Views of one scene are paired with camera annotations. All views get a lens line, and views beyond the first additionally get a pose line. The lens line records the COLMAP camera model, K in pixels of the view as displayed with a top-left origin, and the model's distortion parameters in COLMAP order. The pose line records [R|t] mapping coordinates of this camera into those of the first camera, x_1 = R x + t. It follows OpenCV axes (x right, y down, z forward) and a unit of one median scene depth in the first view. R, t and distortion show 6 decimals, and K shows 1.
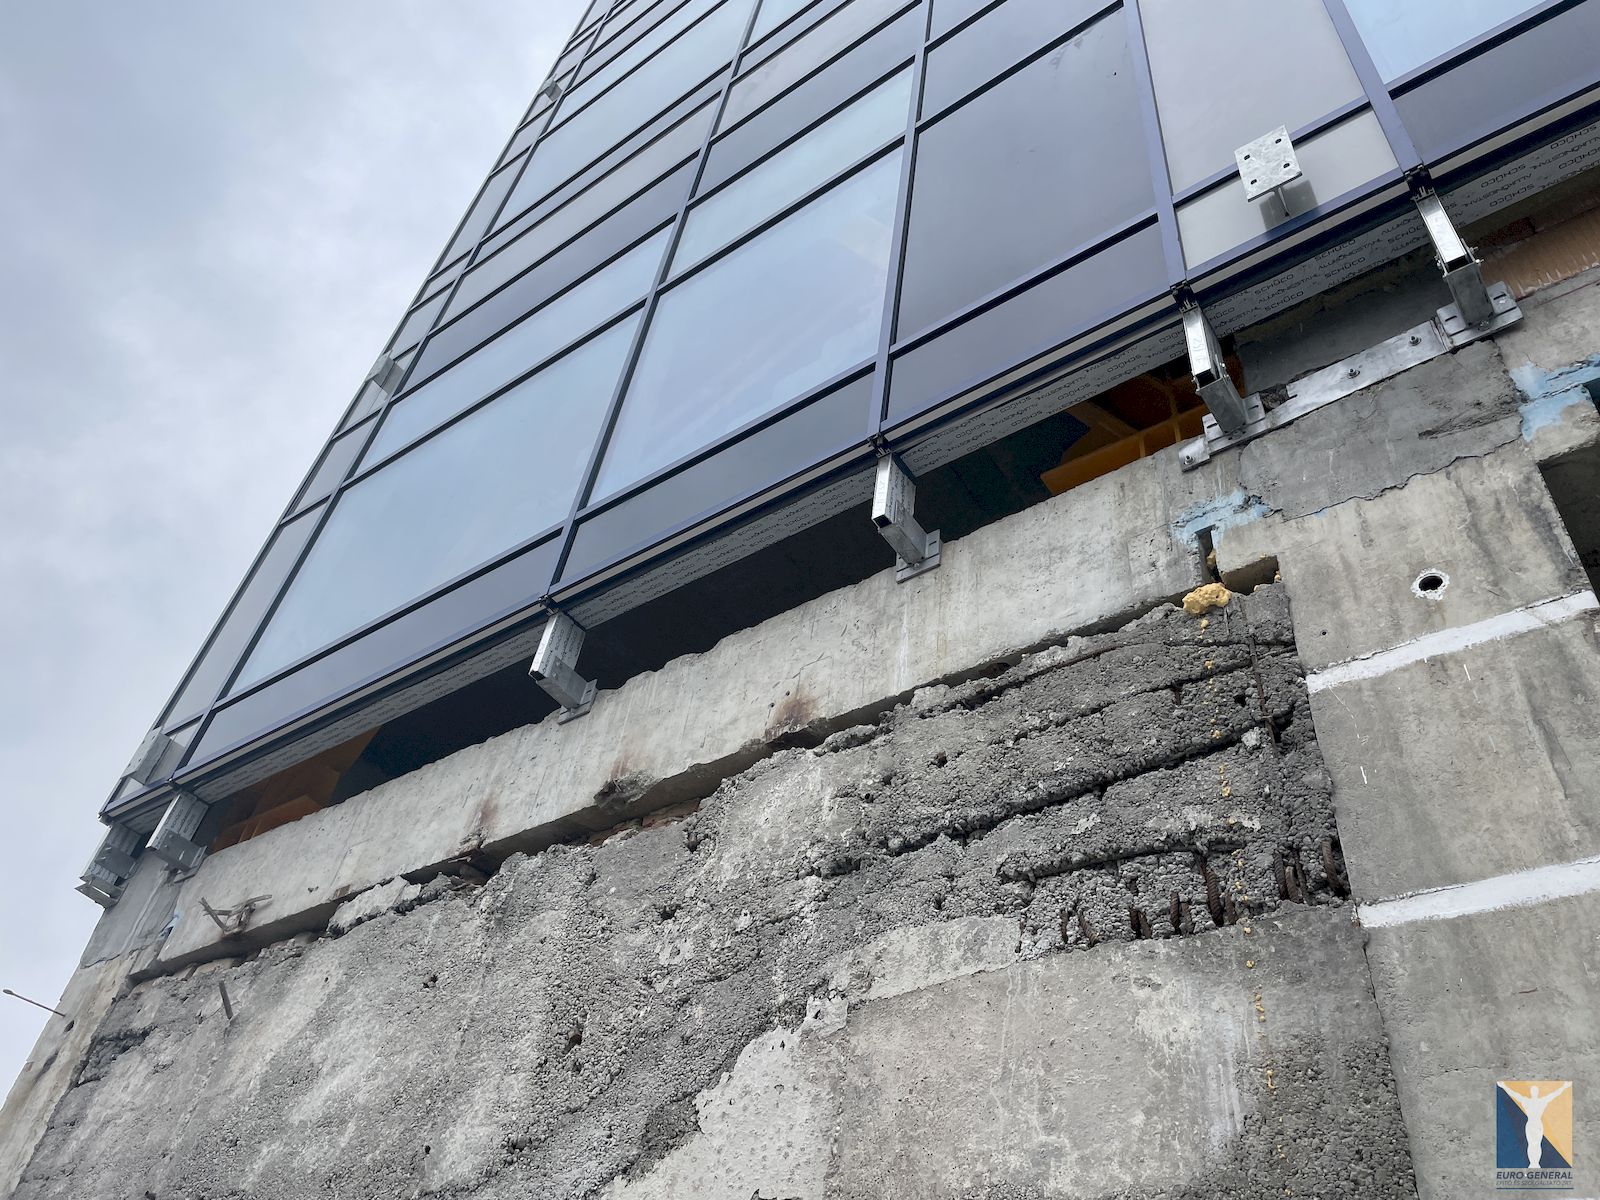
lens RADIAL K [[1227.1, 0, 800.4], [0, 1227.1, 598.4], [0, 0, 1]] dist [0.037660, -0.011158]
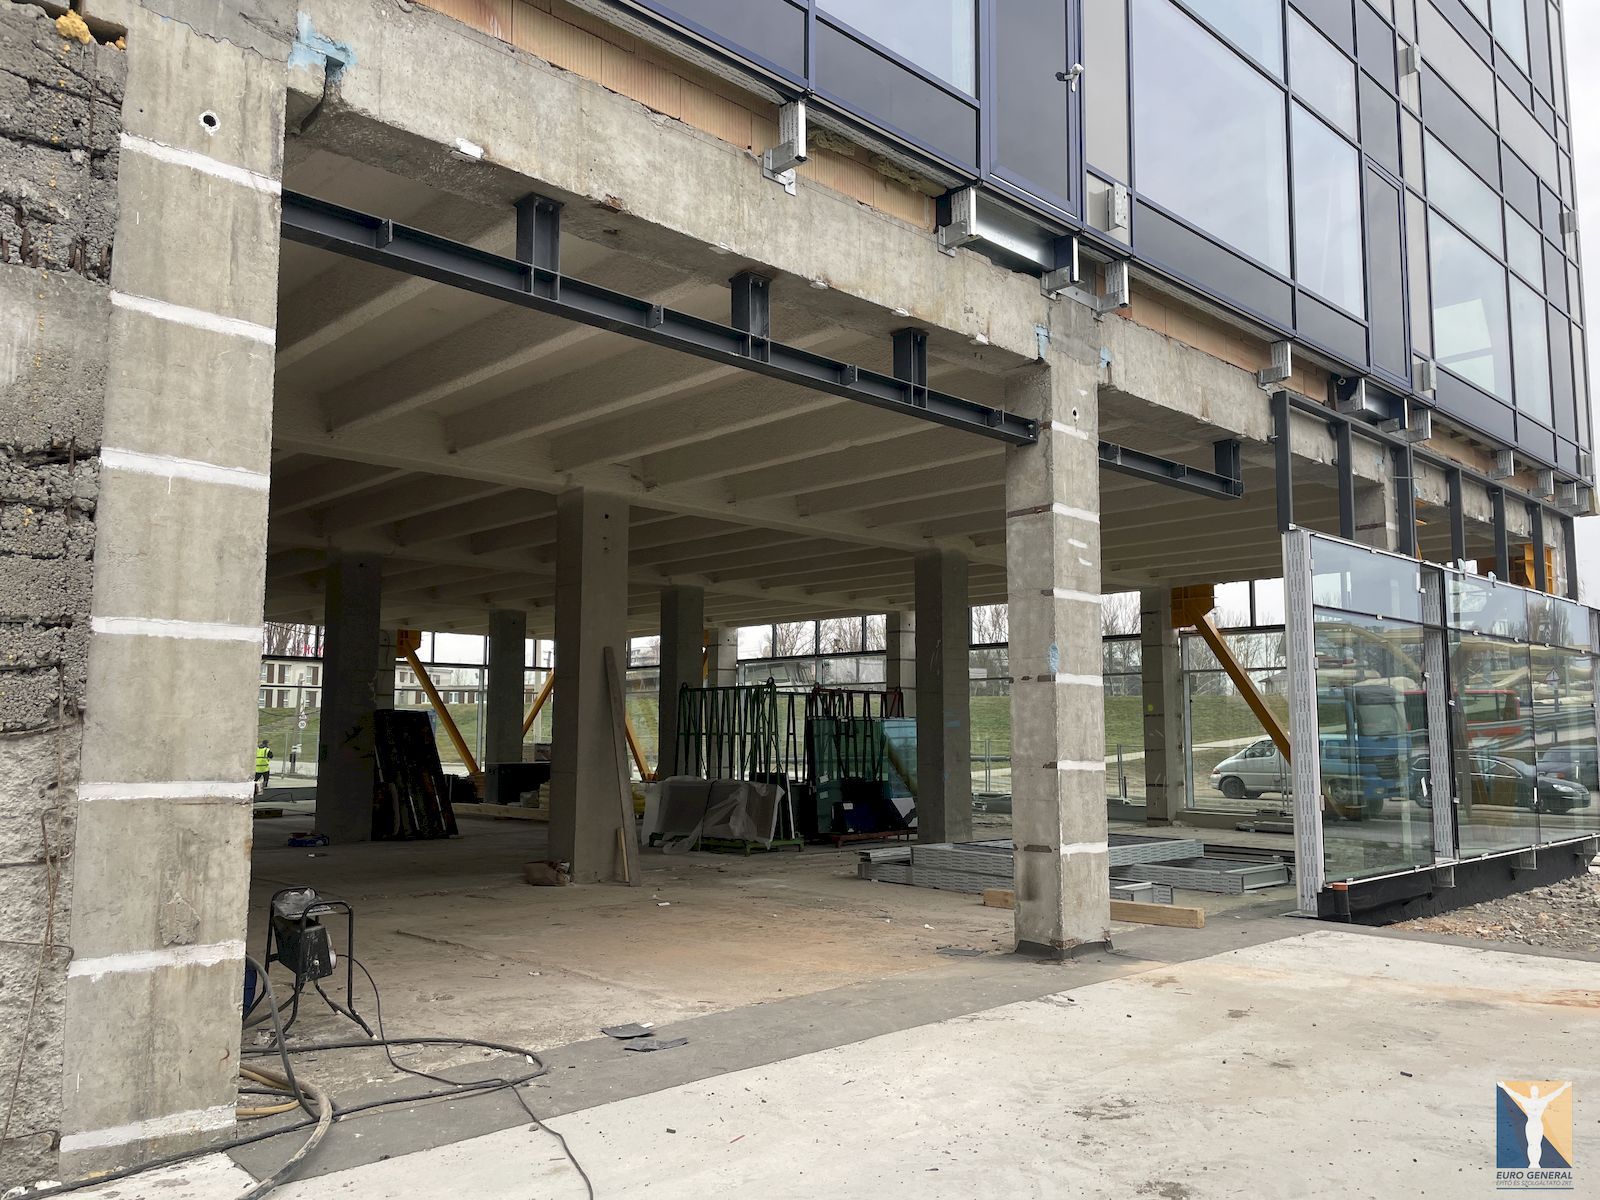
lens RADIAL K [[1227.1, 0, 799.0], [0, 1227.1, 601.4], [0, 0, 1]] dist [0.037660, -0.011158]
pose [[0.162735, -0.003374, 0.986664, -1.149585], [-0.676335, 0.727713, 0.114039, -0.301104], [-0.718393, -0.685874, 0.116142, -0.252245]]
